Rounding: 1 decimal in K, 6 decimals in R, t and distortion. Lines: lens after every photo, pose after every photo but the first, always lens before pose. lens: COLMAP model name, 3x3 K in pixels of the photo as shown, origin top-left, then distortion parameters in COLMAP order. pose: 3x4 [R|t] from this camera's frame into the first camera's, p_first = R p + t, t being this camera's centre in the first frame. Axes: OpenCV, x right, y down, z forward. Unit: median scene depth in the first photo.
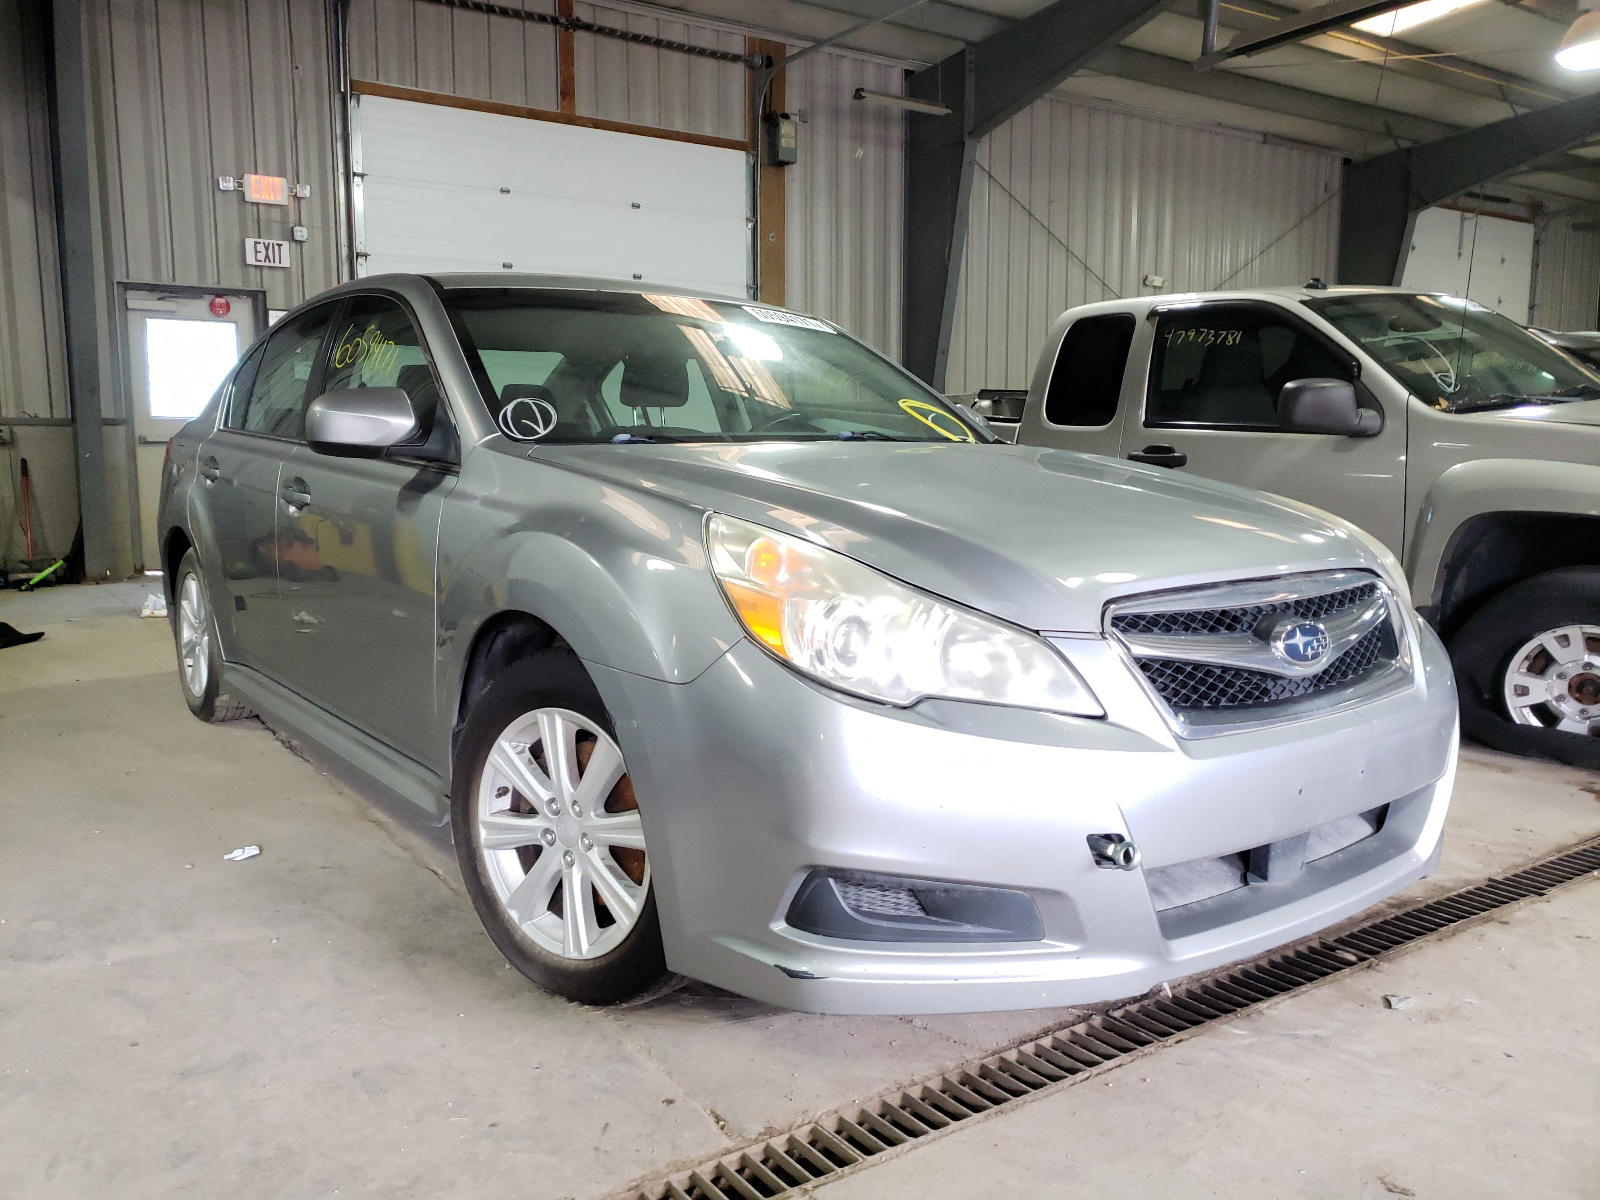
lens RADIAL K [[1227.4, 0, 800.0], [0, 1227.4, 600.0], [0, 0, 1]] dist [0.010192, 0.003951]
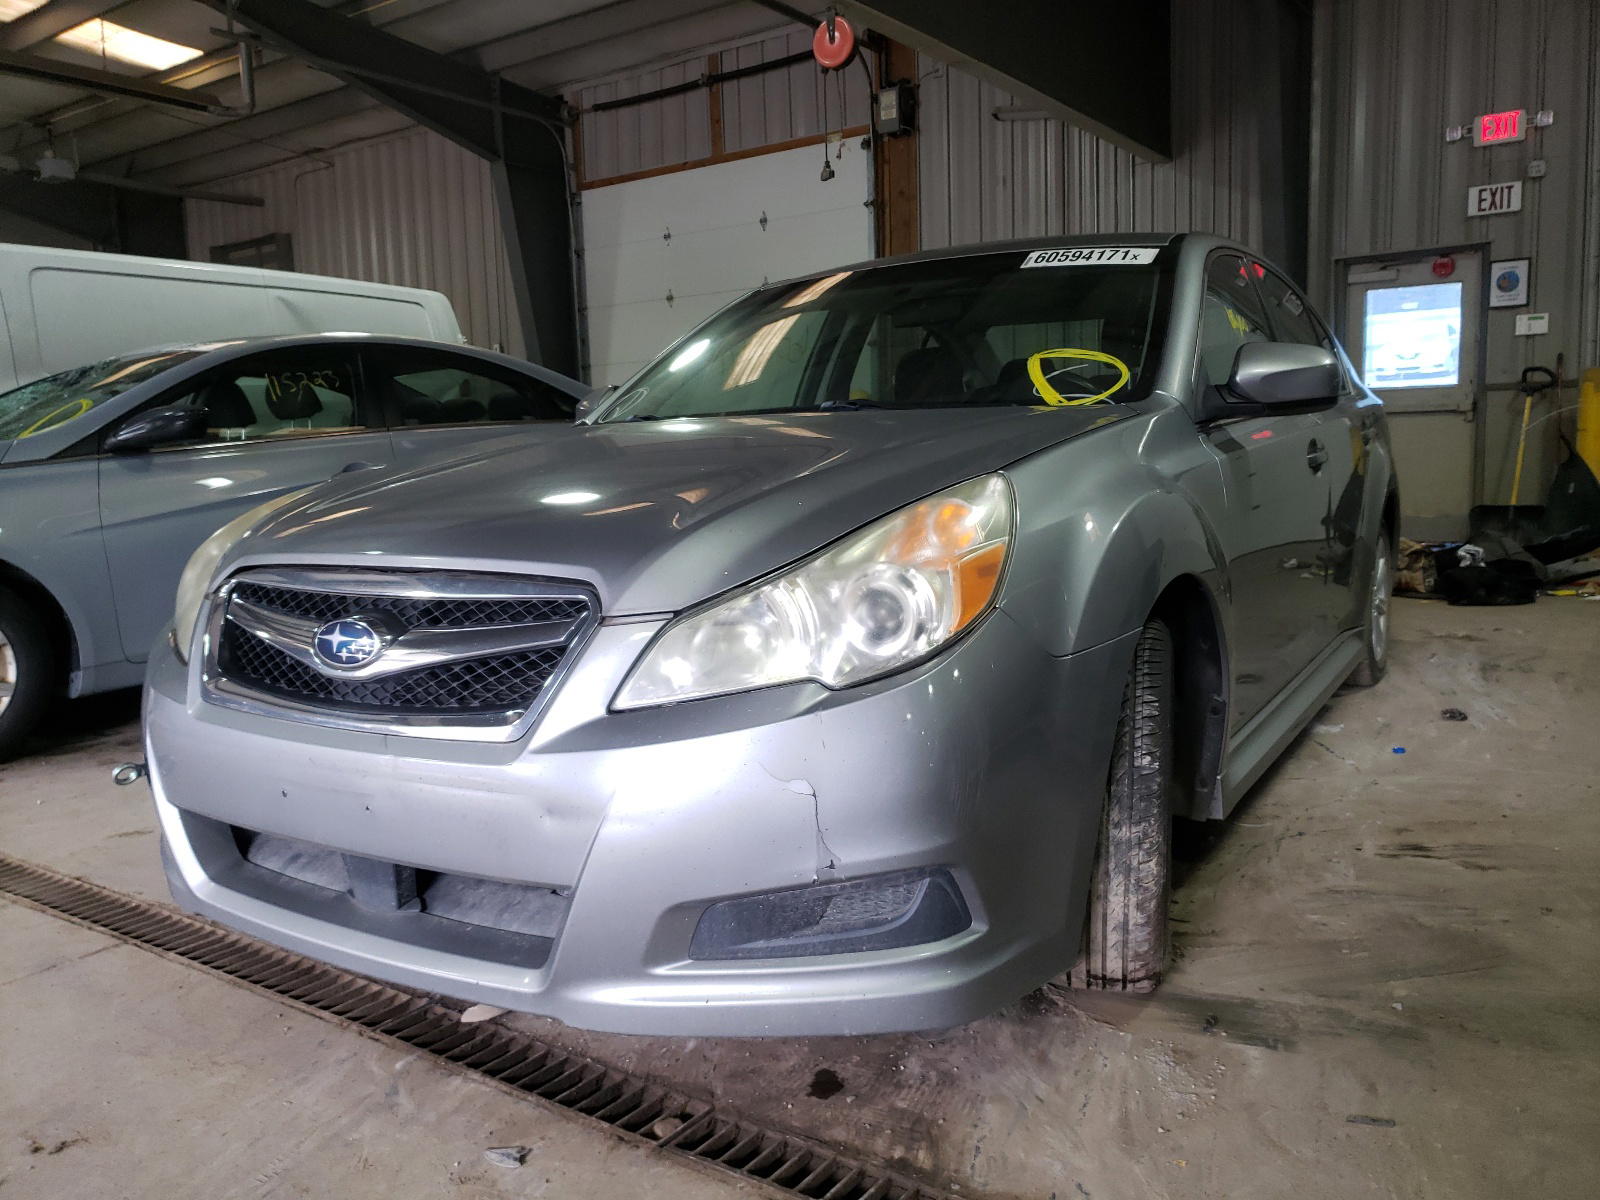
lens RADIAL K [[1243.1, 0, 761.5], [0, 1243.1, 600.5], [0, 0, 1]] dist [0.004098, 0.000207]
pose [[0.353865, 0.104164, -0.929478, 0.266091], [-0.082620, 0.993375, 0.079870, -0.018136], [0.931640, 0.048531, 0.360127, 0.188526]]
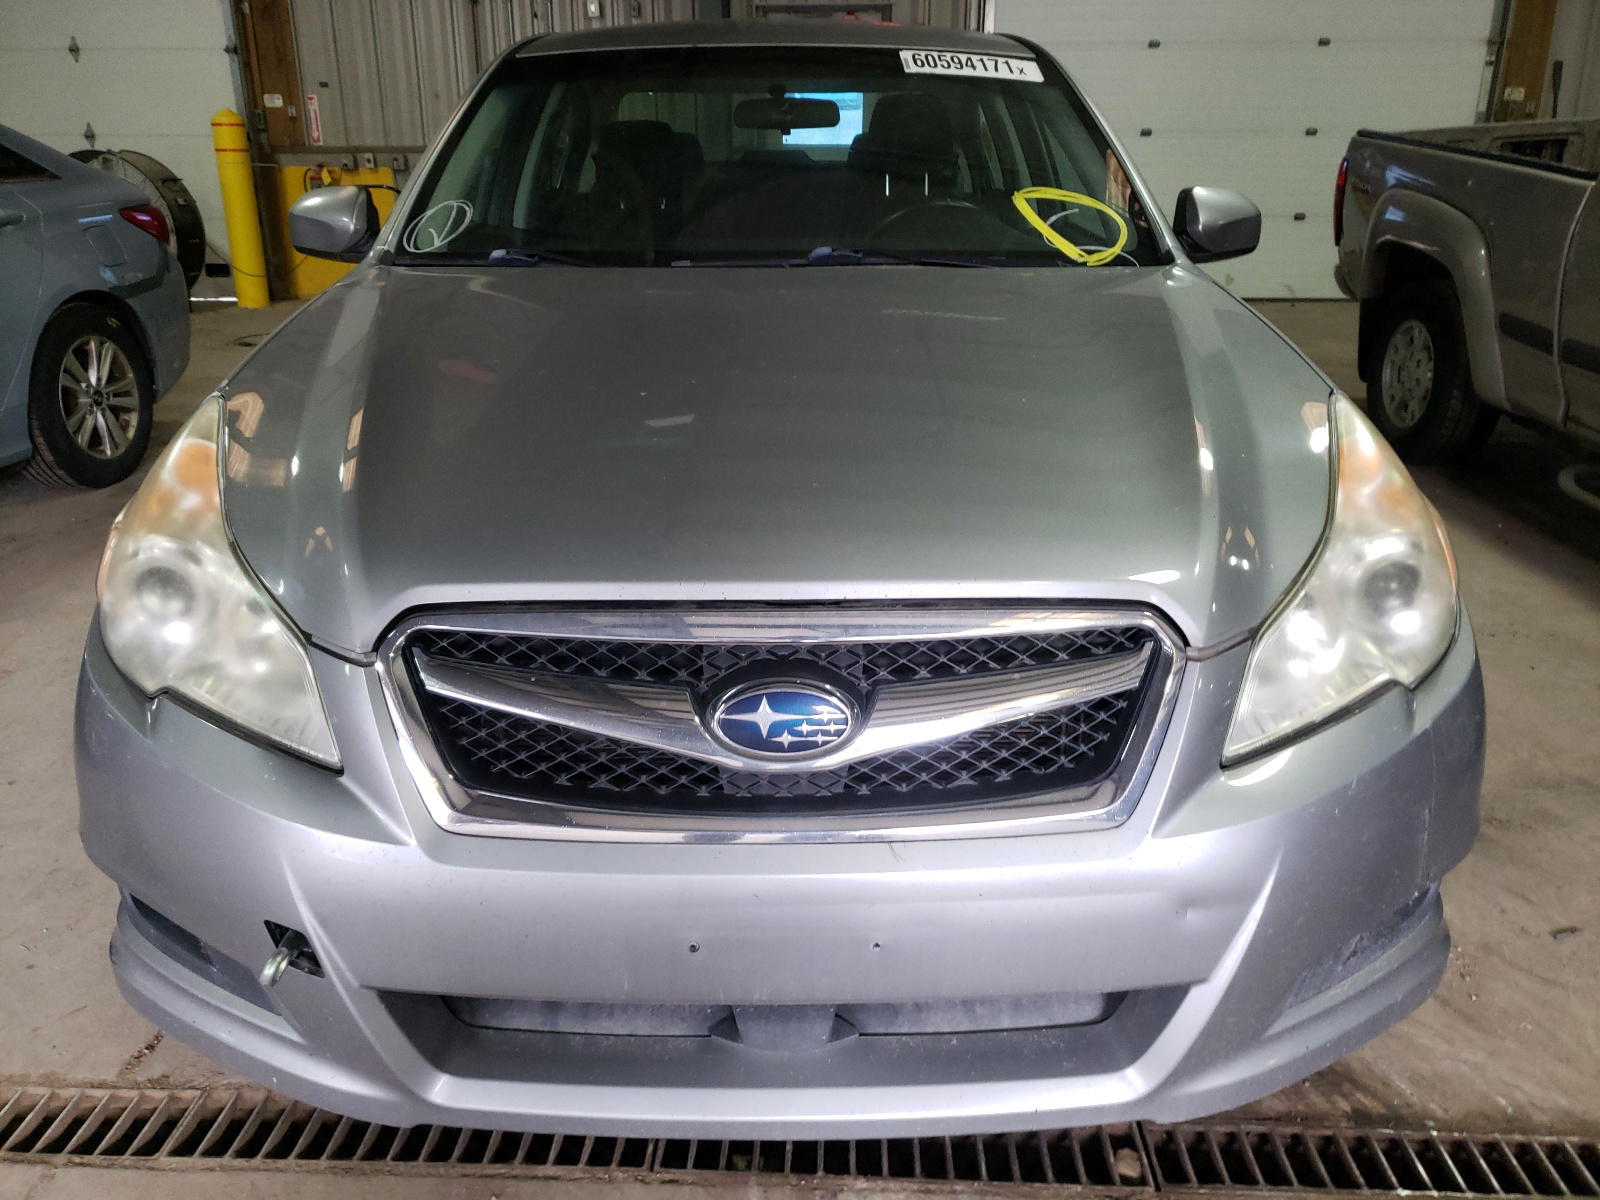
lens RADIAL K [[1251.5, 0, 800.0], [0, 1251.5, 600.0], [0, 0, 1]] dist [-0.005100, -0.001231]
pose [[0.811199, 0.201164, -0.549080, 0.146443], [-0.074659, 0.966911, 0.243944, -0.034109], [0.579984, -0.156893, 0.799376, 0.103580]]
